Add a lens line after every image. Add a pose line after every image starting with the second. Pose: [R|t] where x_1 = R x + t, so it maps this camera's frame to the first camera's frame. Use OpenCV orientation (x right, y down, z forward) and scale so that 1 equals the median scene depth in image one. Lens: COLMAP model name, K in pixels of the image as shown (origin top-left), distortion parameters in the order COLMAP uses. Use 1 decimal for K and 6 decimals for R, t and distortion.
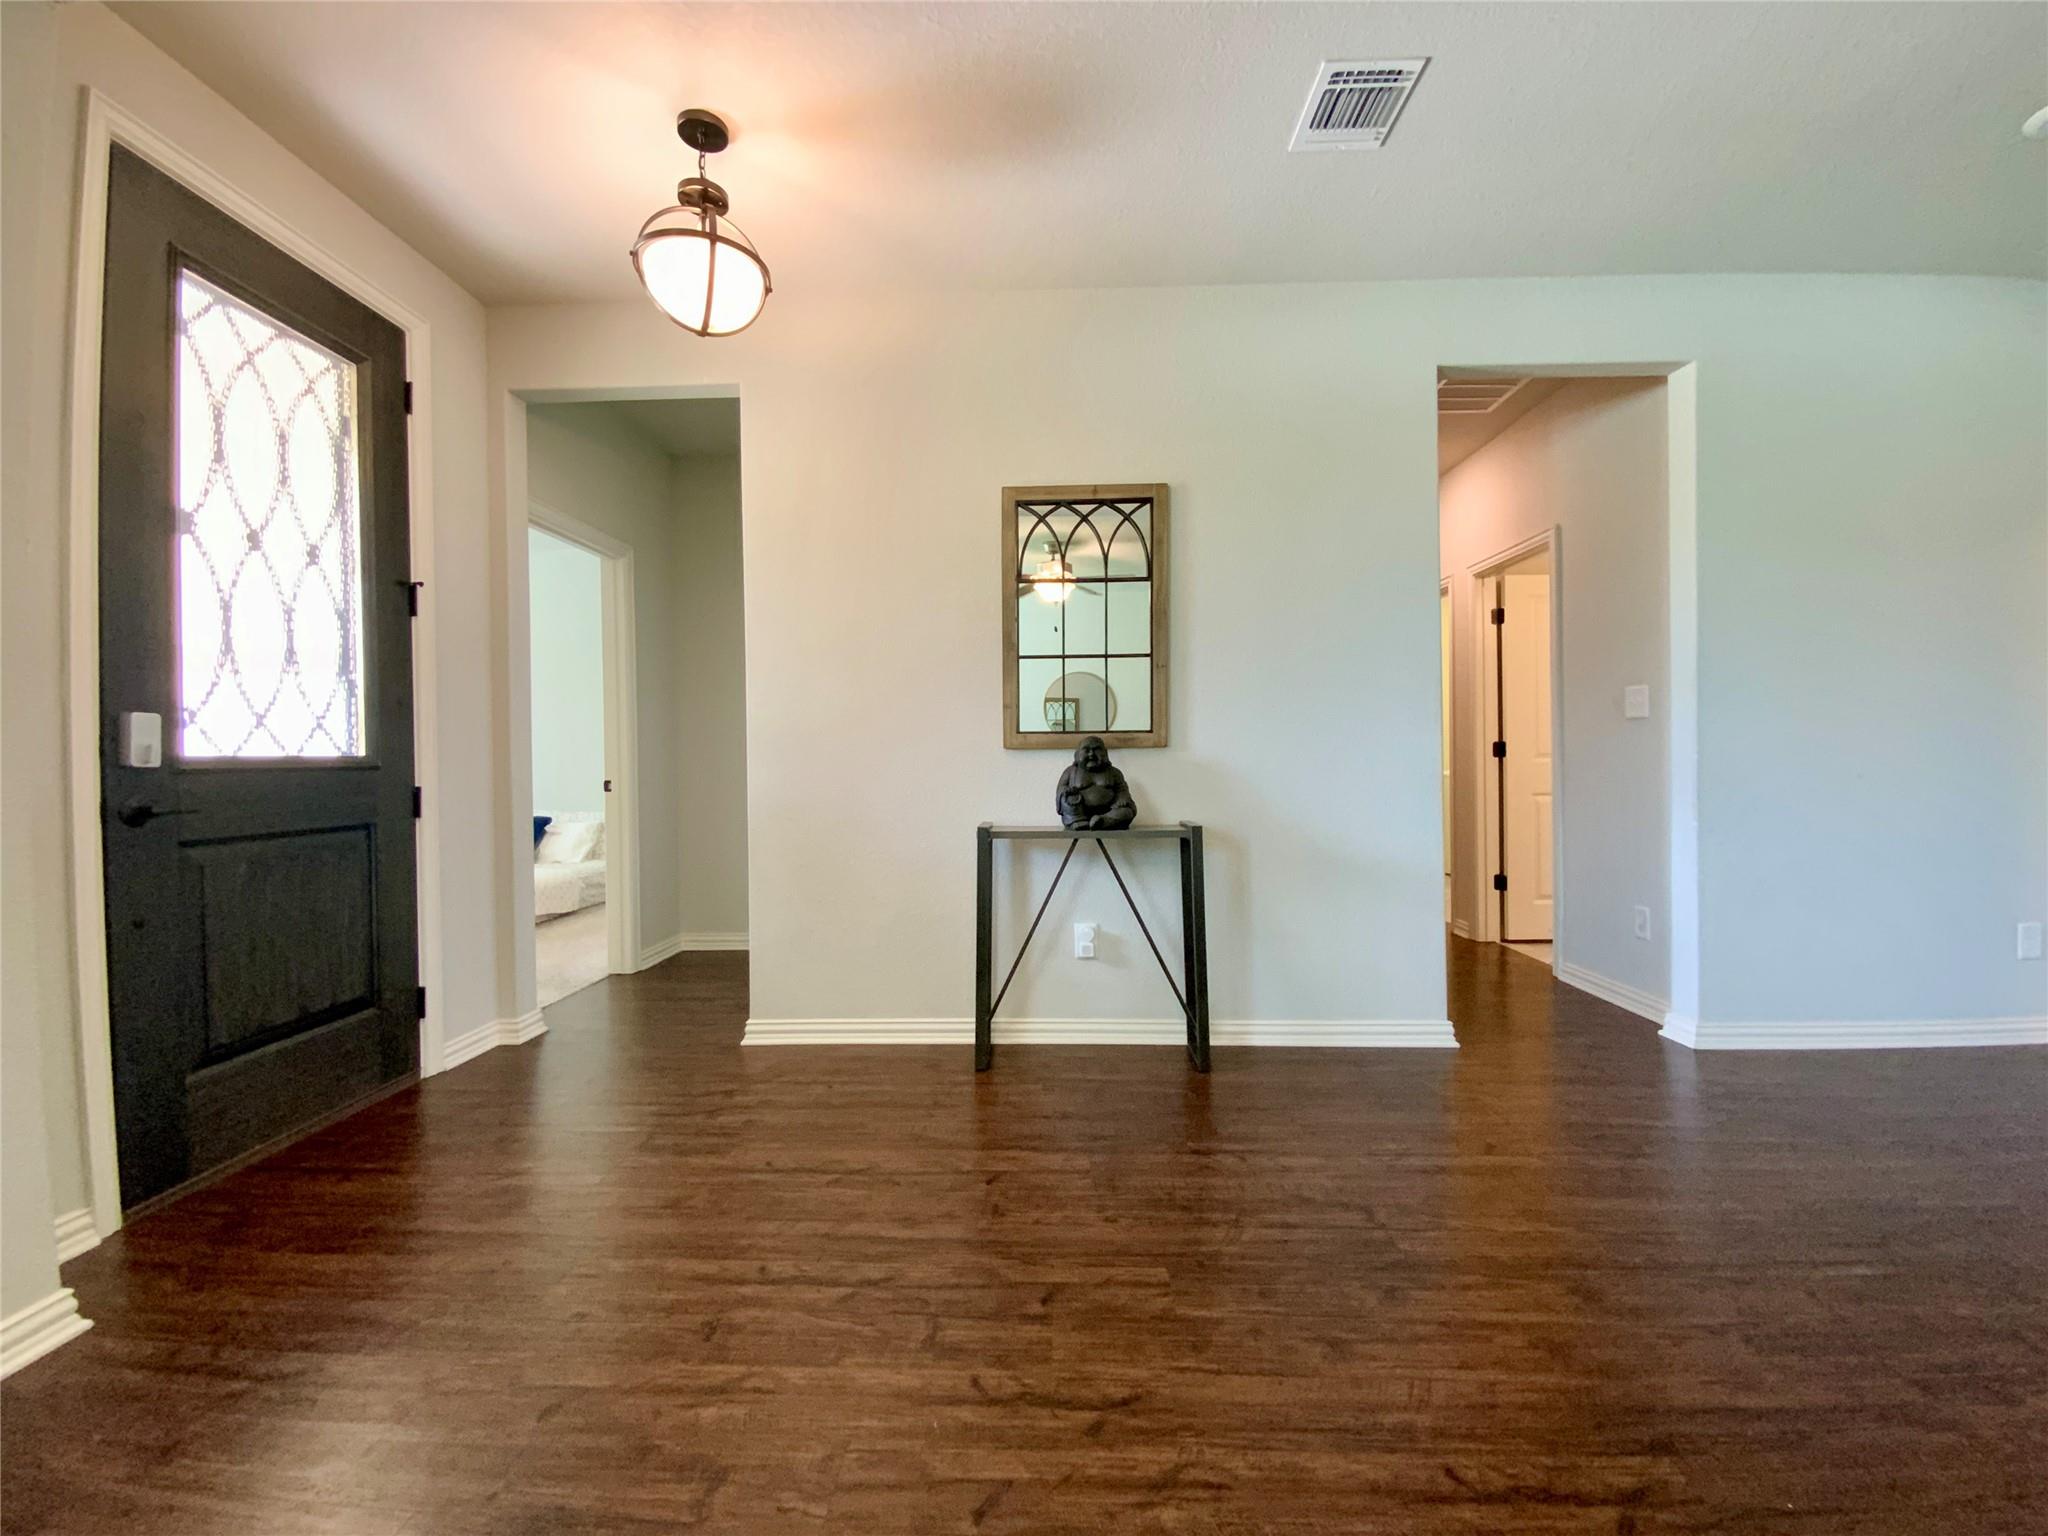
lens RADIAL K [[830.0, 0, 1023.2], [0, 830.0, 763.5], [0, 0, 1]] dist [0.008444, -0.008766]
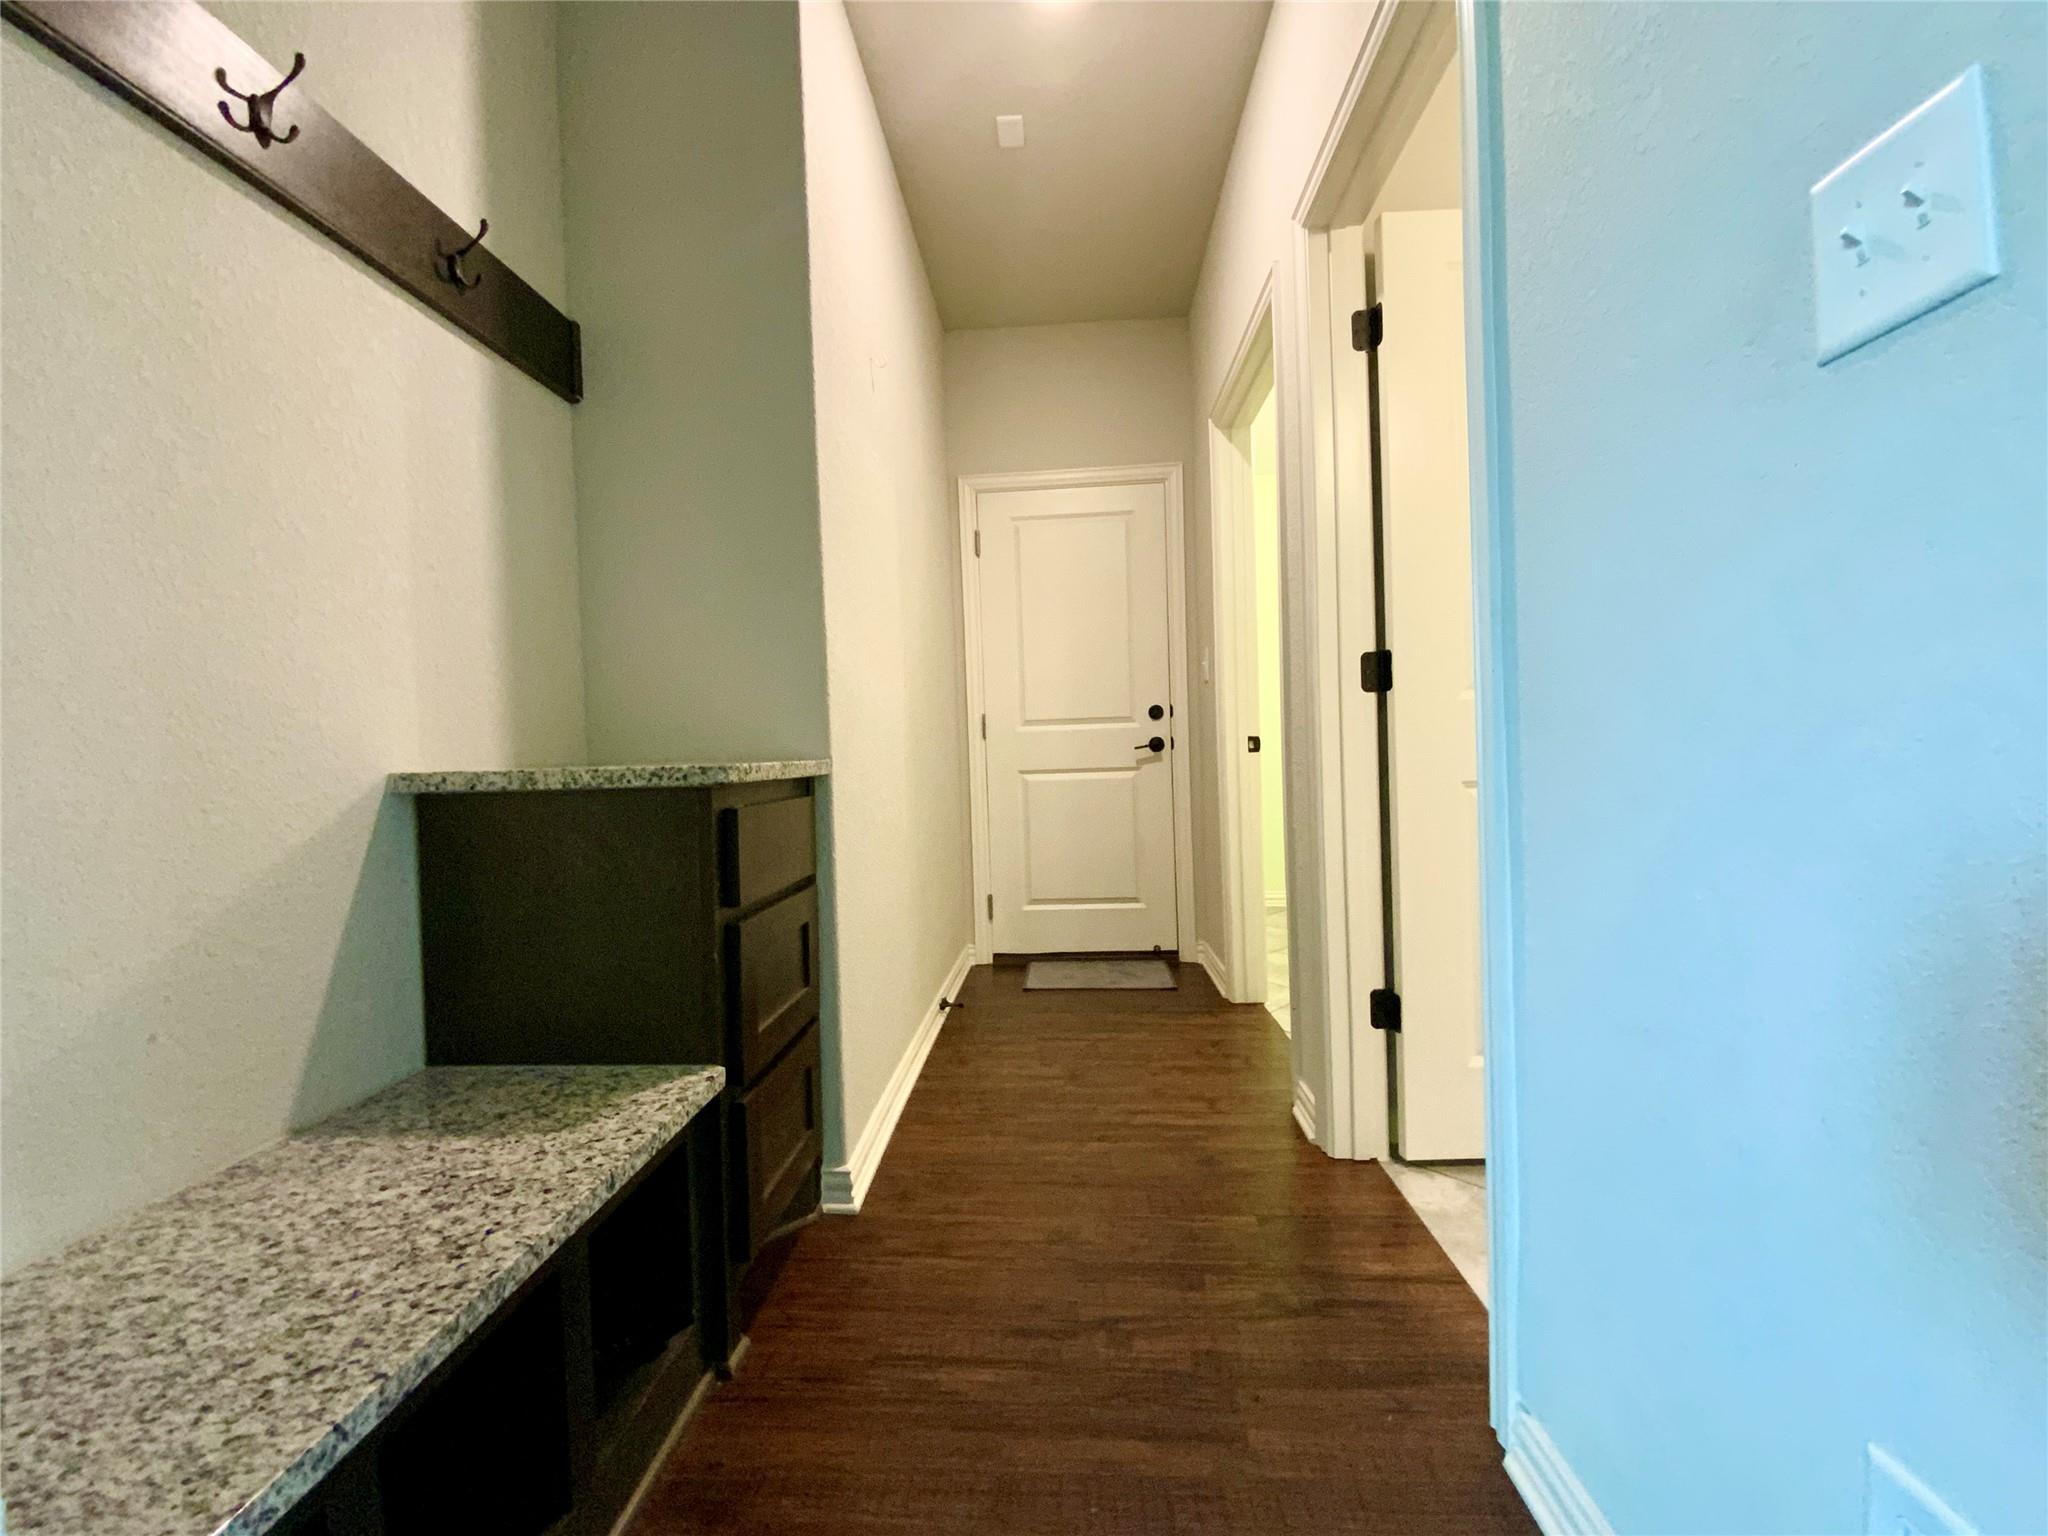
lens RADIAL K [[830.0, 0, 1025.8], [0, 830.0, 768.5], [0, 0, 1]] dist [0.008444, -0.008766]
pose [[0.999671, -0.022620, -0.012123, 0.410517], [0.022810, 0.999615, 0.015780, 0.018874], [0.011762, -0.016052, 0.999802, 0.605146]]
